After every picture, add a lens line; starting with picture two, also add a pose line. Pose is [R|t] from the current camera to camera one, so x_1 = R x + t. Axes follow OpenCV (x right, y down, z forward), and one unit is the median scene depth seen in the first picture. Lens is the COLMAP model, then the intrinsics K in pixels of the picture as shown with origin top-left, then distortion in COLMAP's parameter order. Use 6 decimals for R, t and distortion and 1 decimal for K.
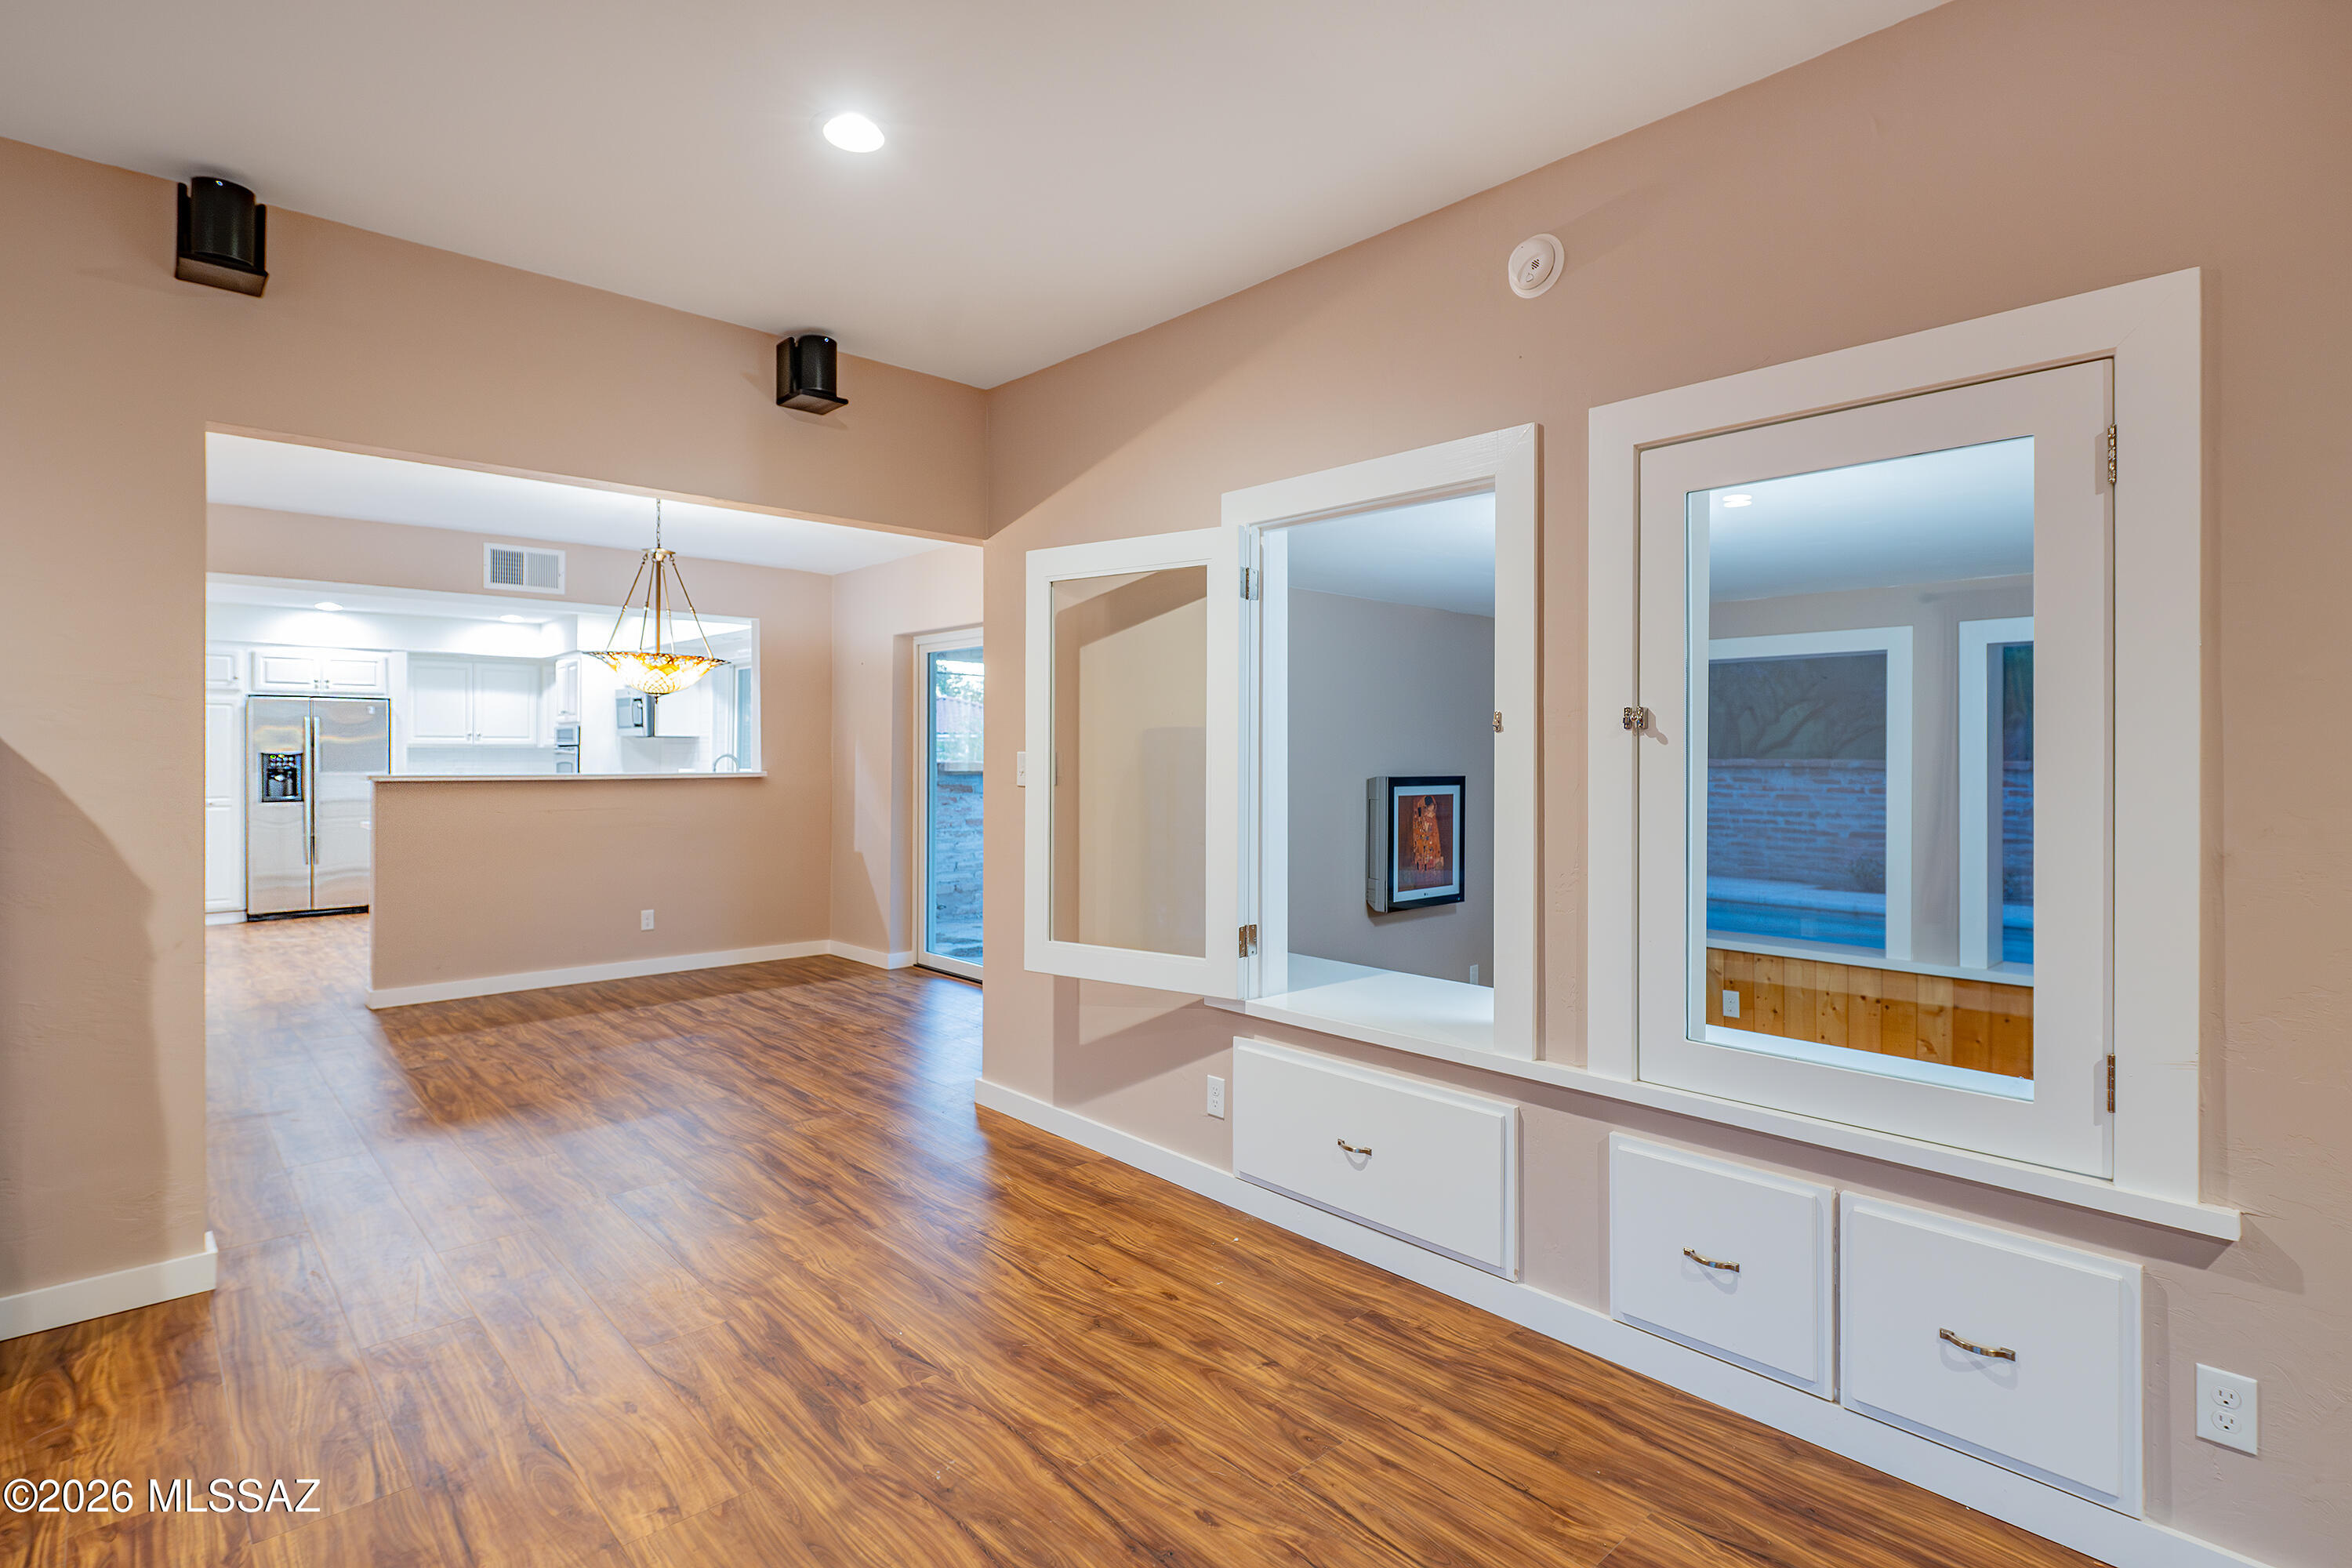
lens RADIAL K [[1148.3, 0, 1182.5], [0, 1148.3, 757.4], [0, 0, 1]] dist [-0.002665, -0.000838]
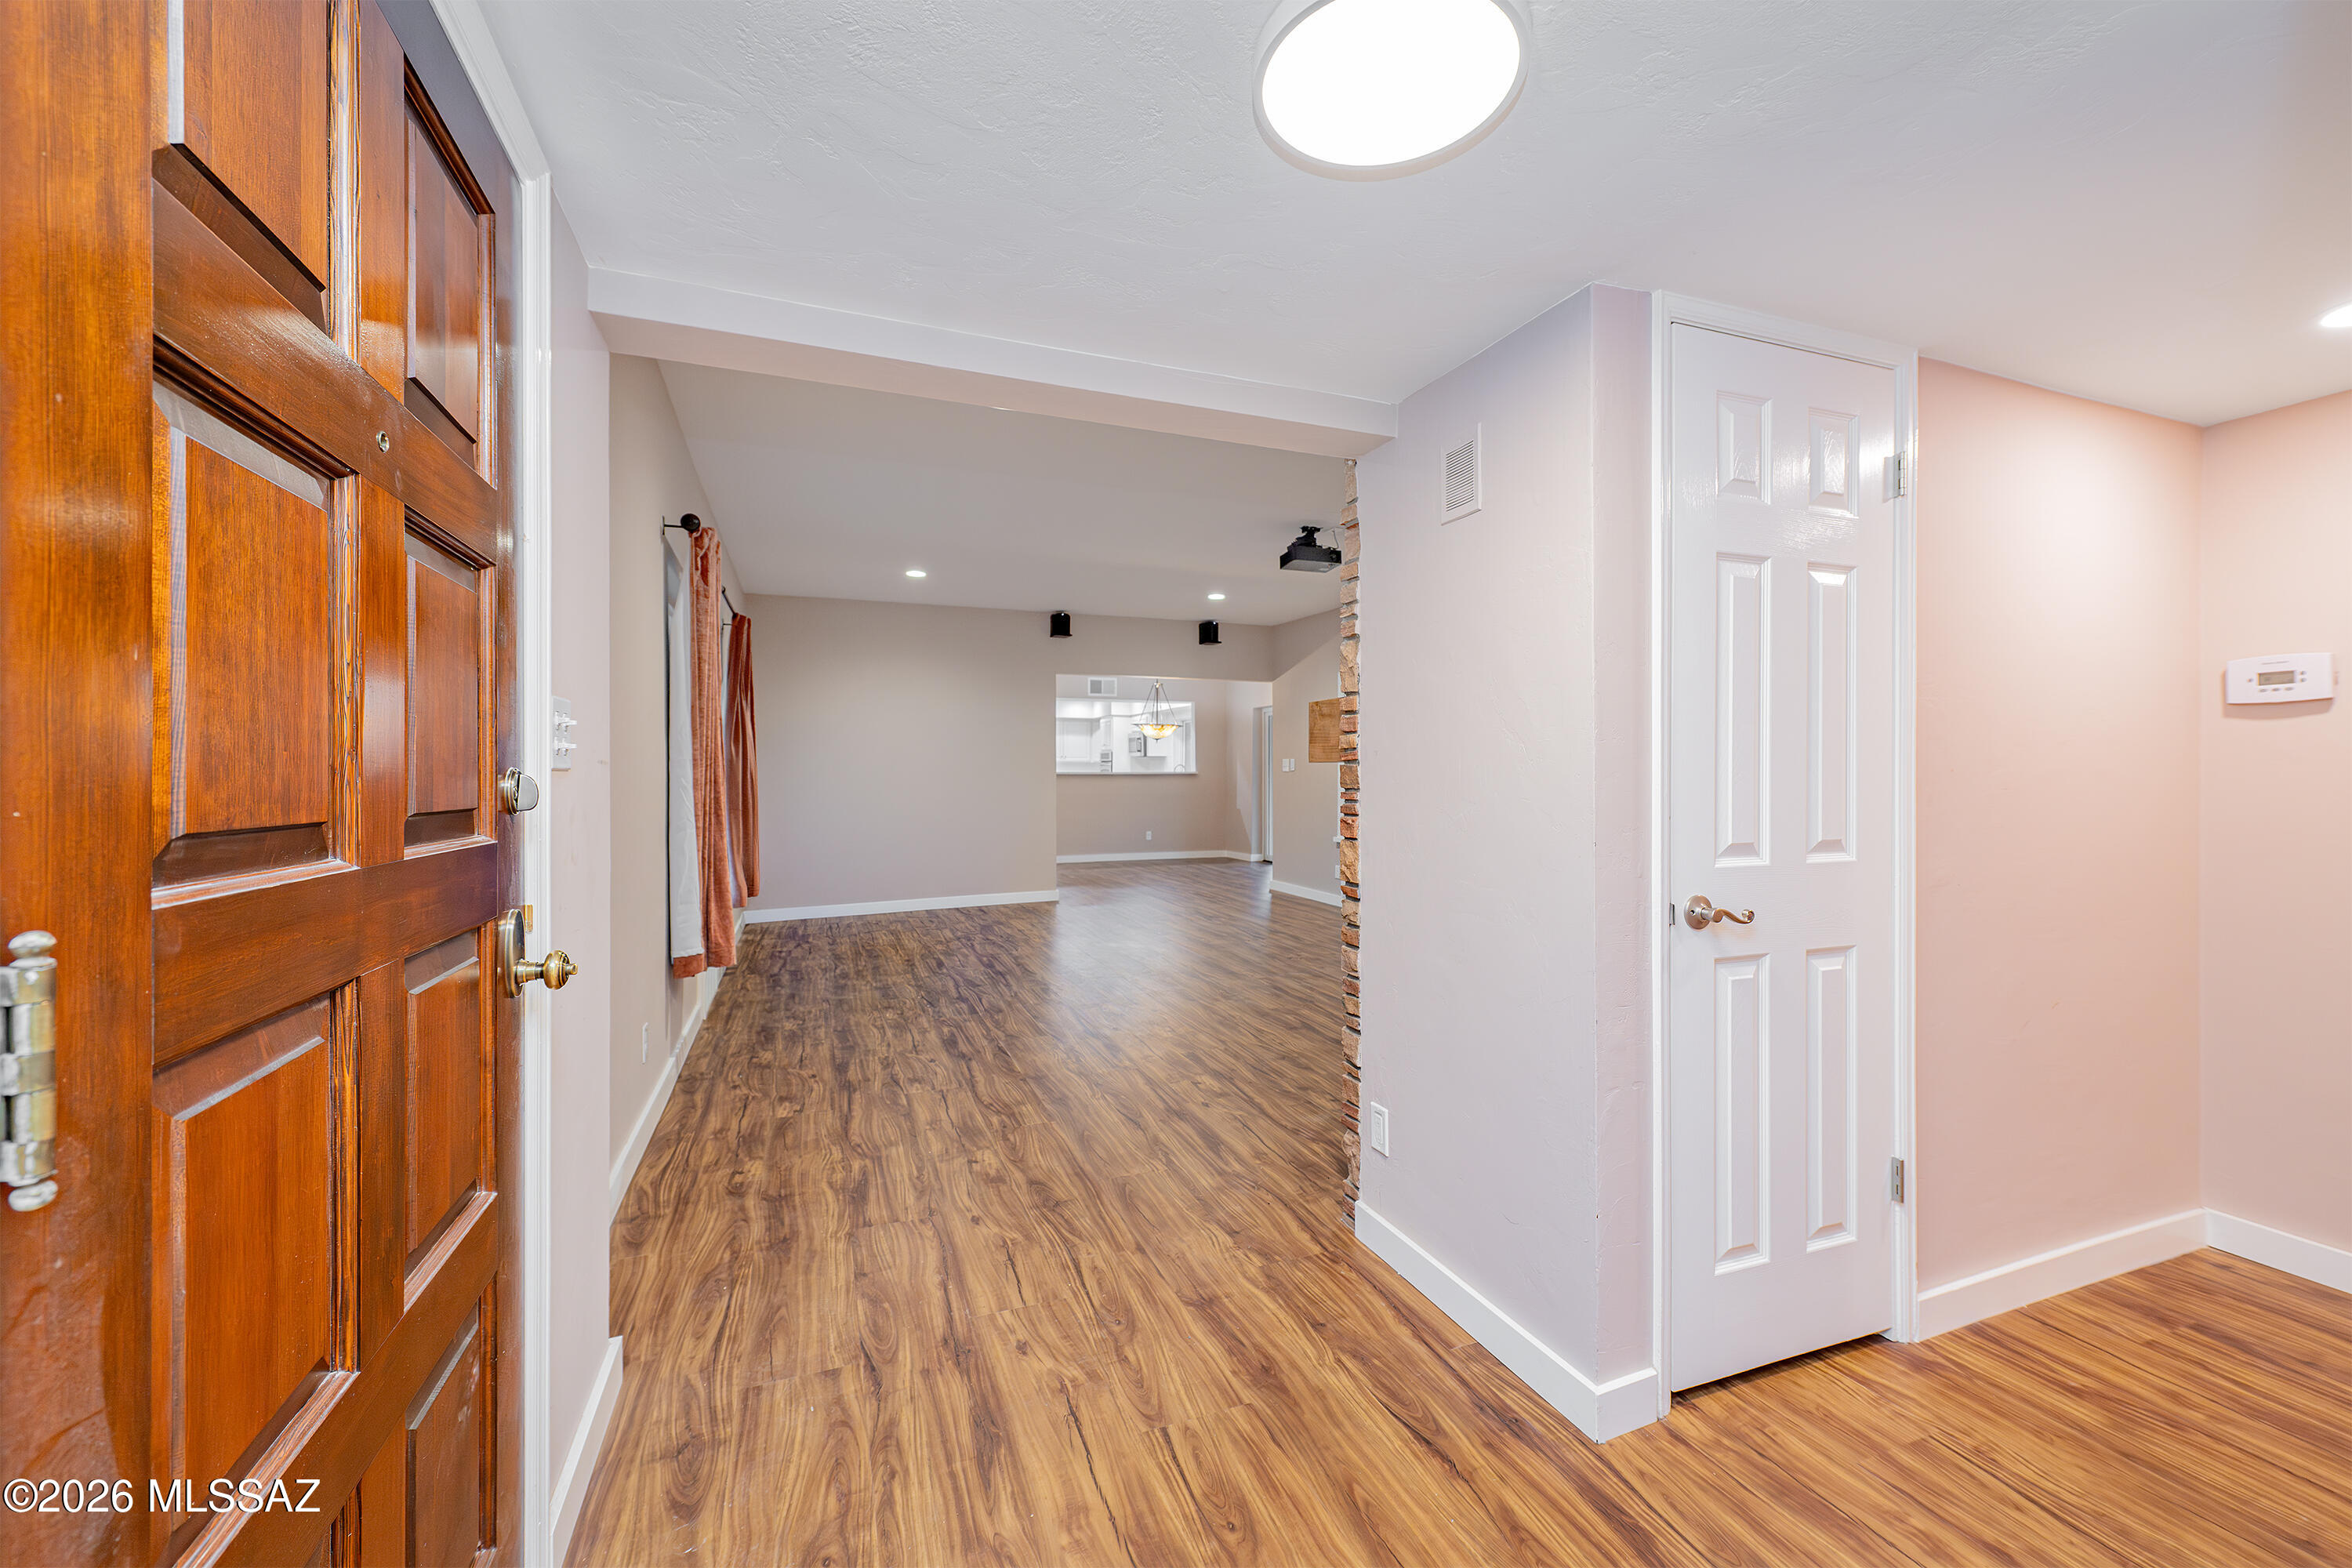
lens RADIAL K [[939.3, 0, 1179.6], [0, 939.3, 767.8], [0, 0, 1]] dist [-0.072580, -0.000009]
pose [[0.932337, -0.004710, -0.361561, 0.242255], [0.003038, 0.999982, -0.005193, 0.014730], [0.361579, 0.003743, 0.932334, -0.651244]]
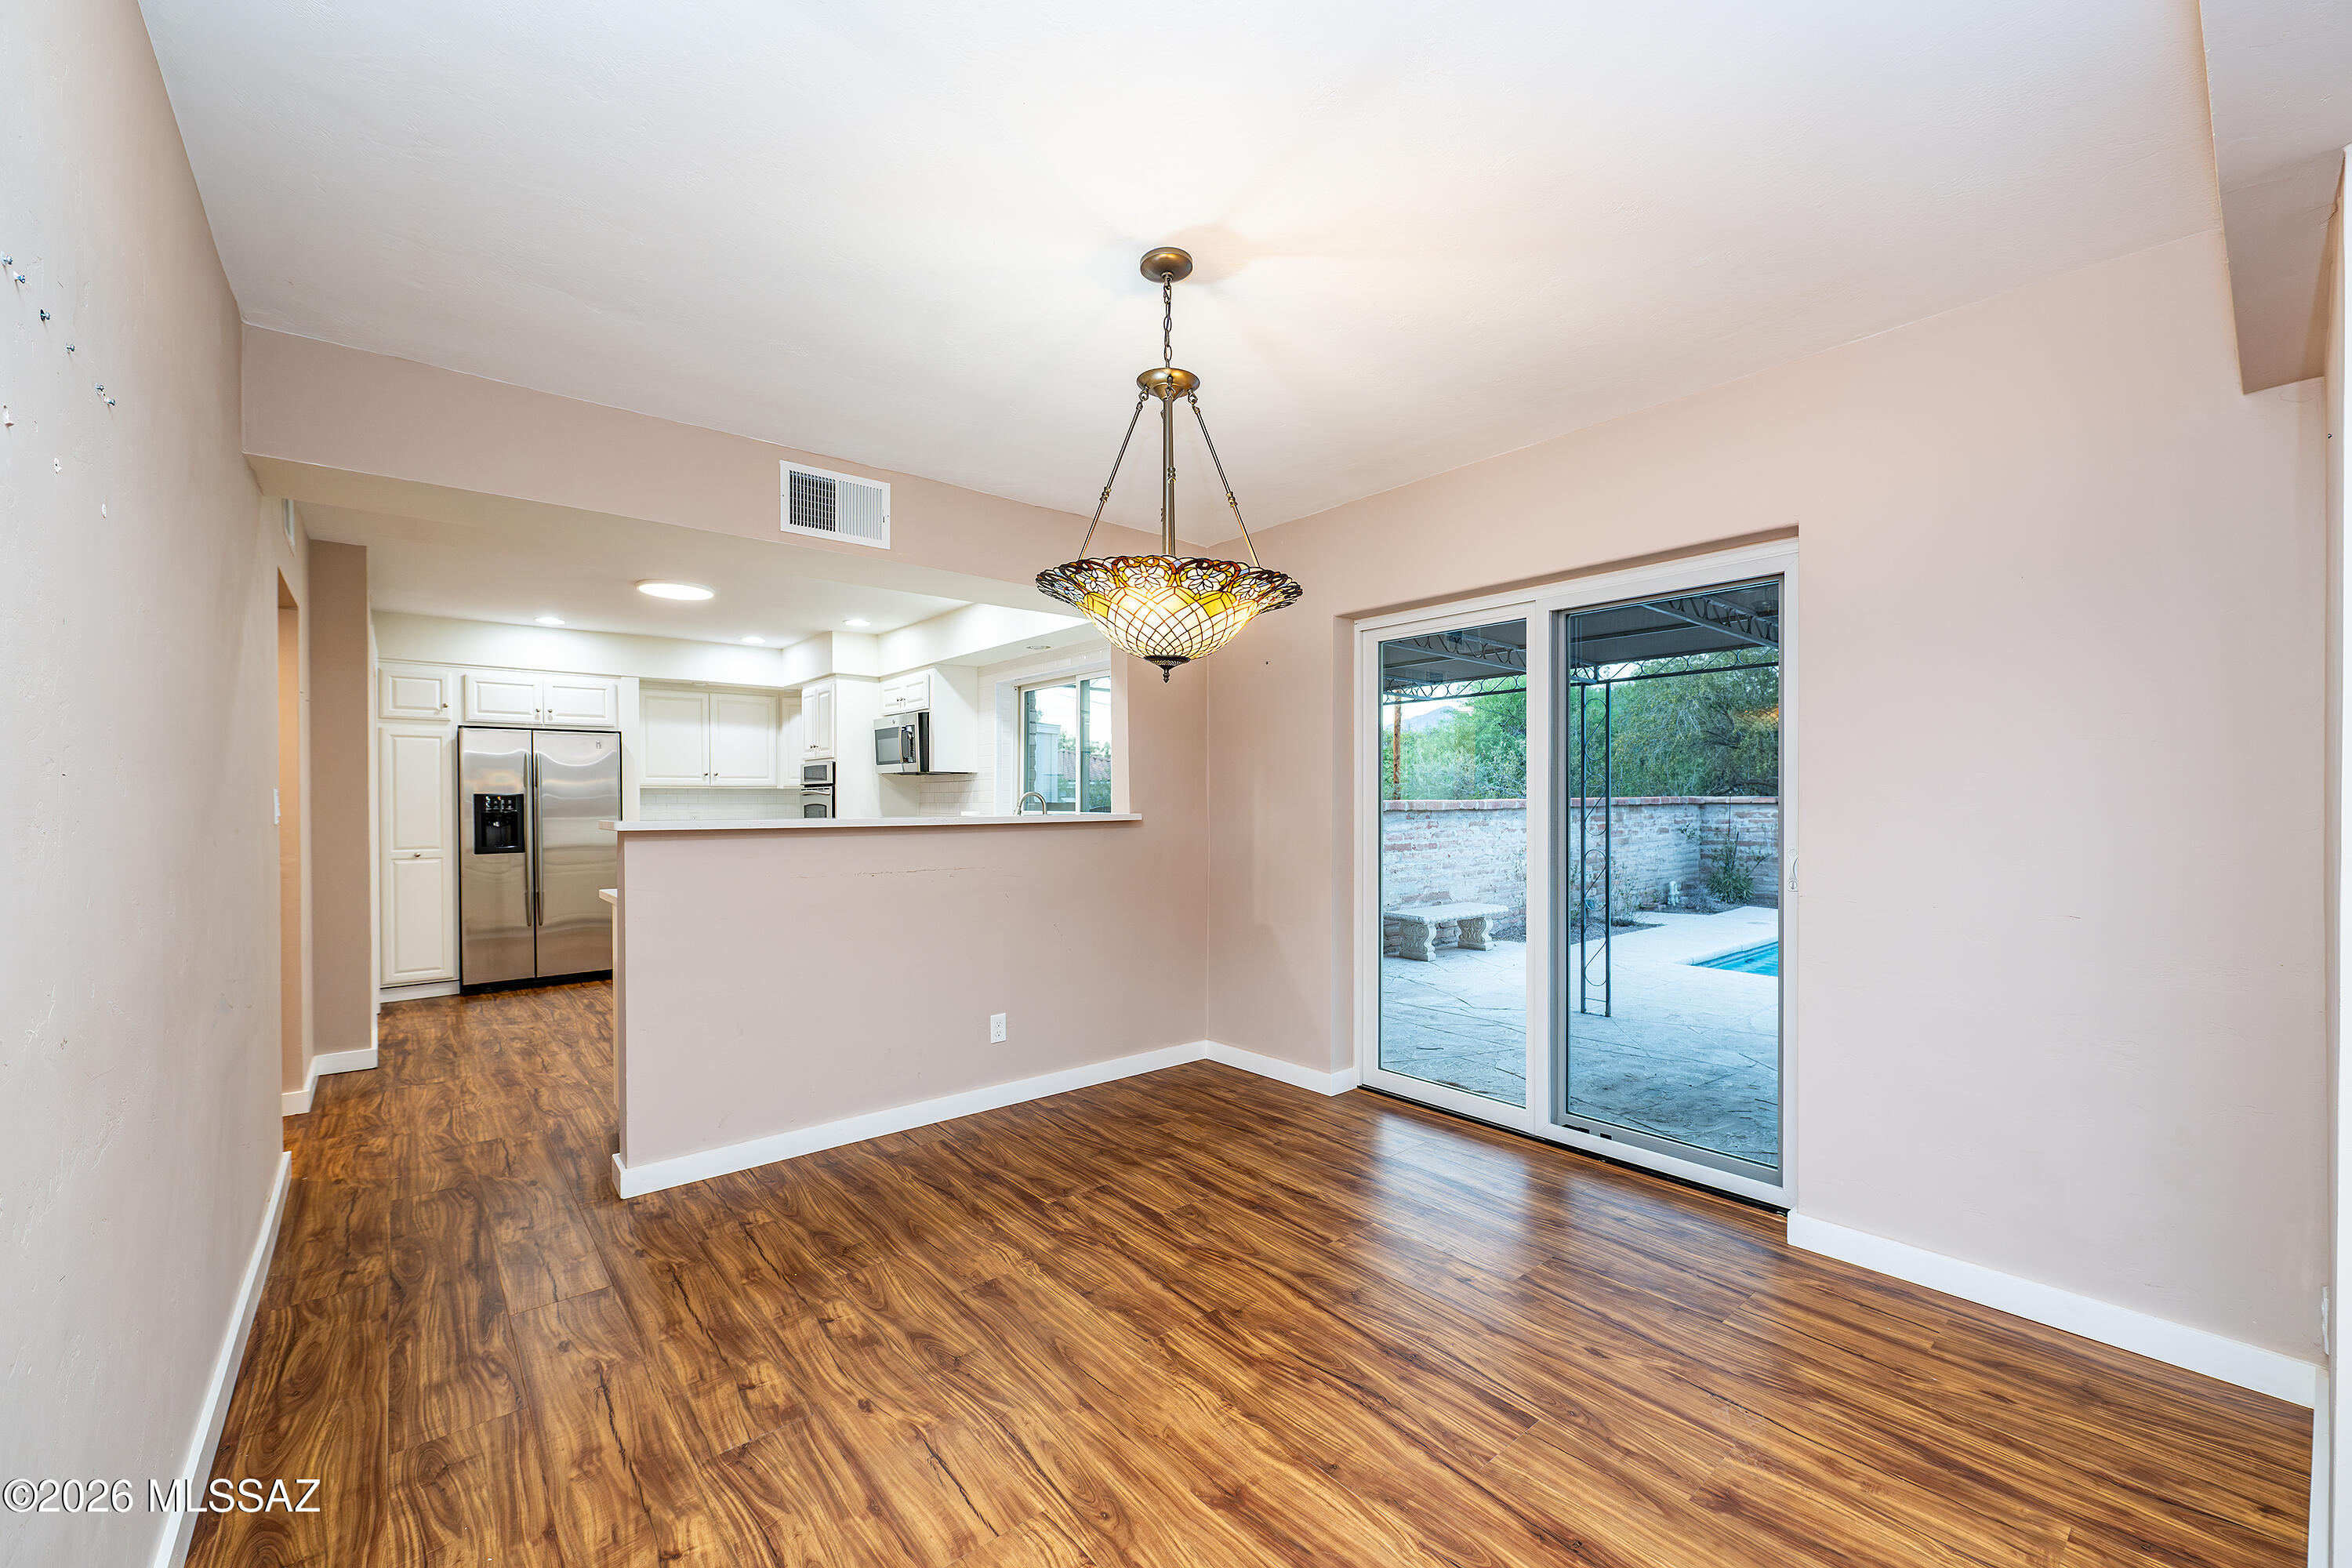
lens RADIAL K [[934.9, 0, 1172.8], [0, 934.9, 808.9], [0, 0, 1]] dist [-0.002276, -0.000144]
pose [[0.998466, -0.006130, -0.055027, -0.291634], [0.006570, 0.999948, 0.007826, 0.004819], [0.054976, -0.008175, 0.998454, 0.393085]]
